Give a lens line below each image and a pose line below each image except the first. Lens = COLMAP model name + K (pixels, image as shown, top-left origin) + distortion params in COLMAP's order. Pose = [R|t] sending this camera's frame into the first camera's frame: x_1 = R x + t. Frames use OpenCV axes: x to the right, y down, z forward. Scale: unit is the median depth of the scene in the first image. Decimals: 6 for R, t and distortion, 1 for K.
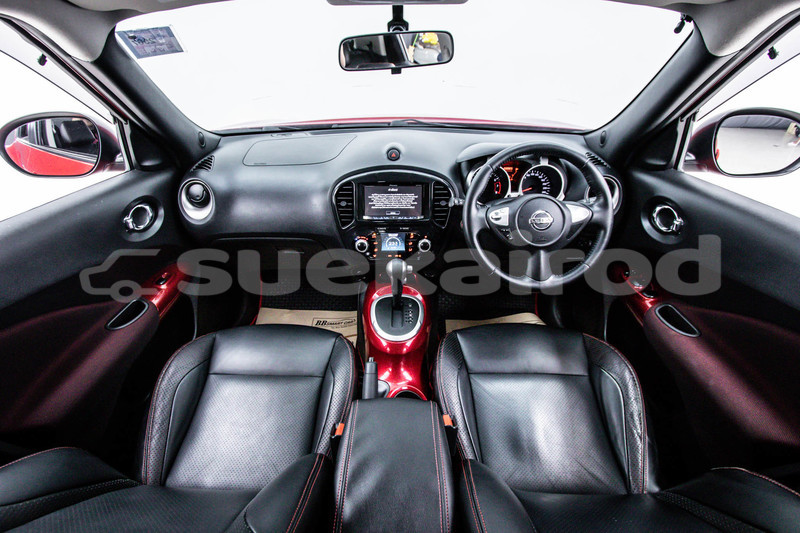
lens RADIAL K [[373.9, 0, 400.0], [0, 373.9, 291.3], [0, 0, 1]] dist [-0.004368, 0.000308]
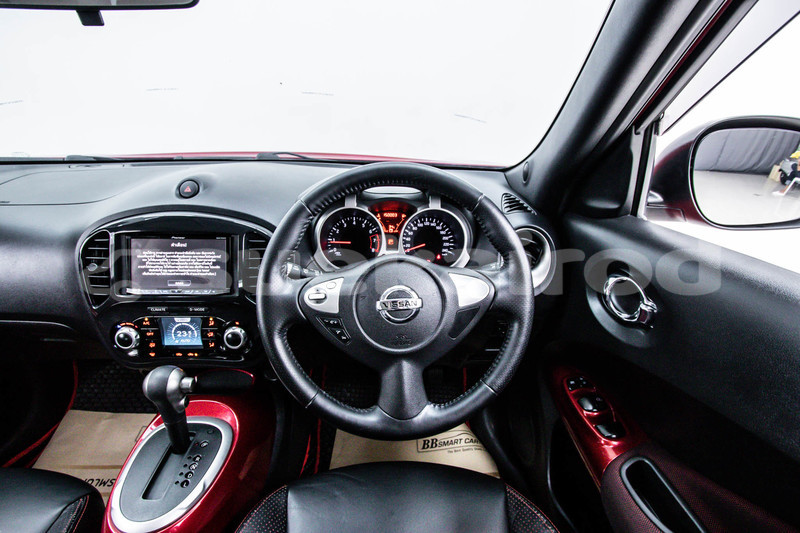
lens RADIAL K [[373.9, 0, 400.0], [0, 373.9, 291.3], [0, 0, 1]] dist [-0.004368, 0.000308]
pose [[0.998161, 0.001839, 0.060590, 0.314384], [0.006534, 0.990453, -0.137696, -0.121948], [-0.060264, 0.137839, 0.988620, 0.428996]]
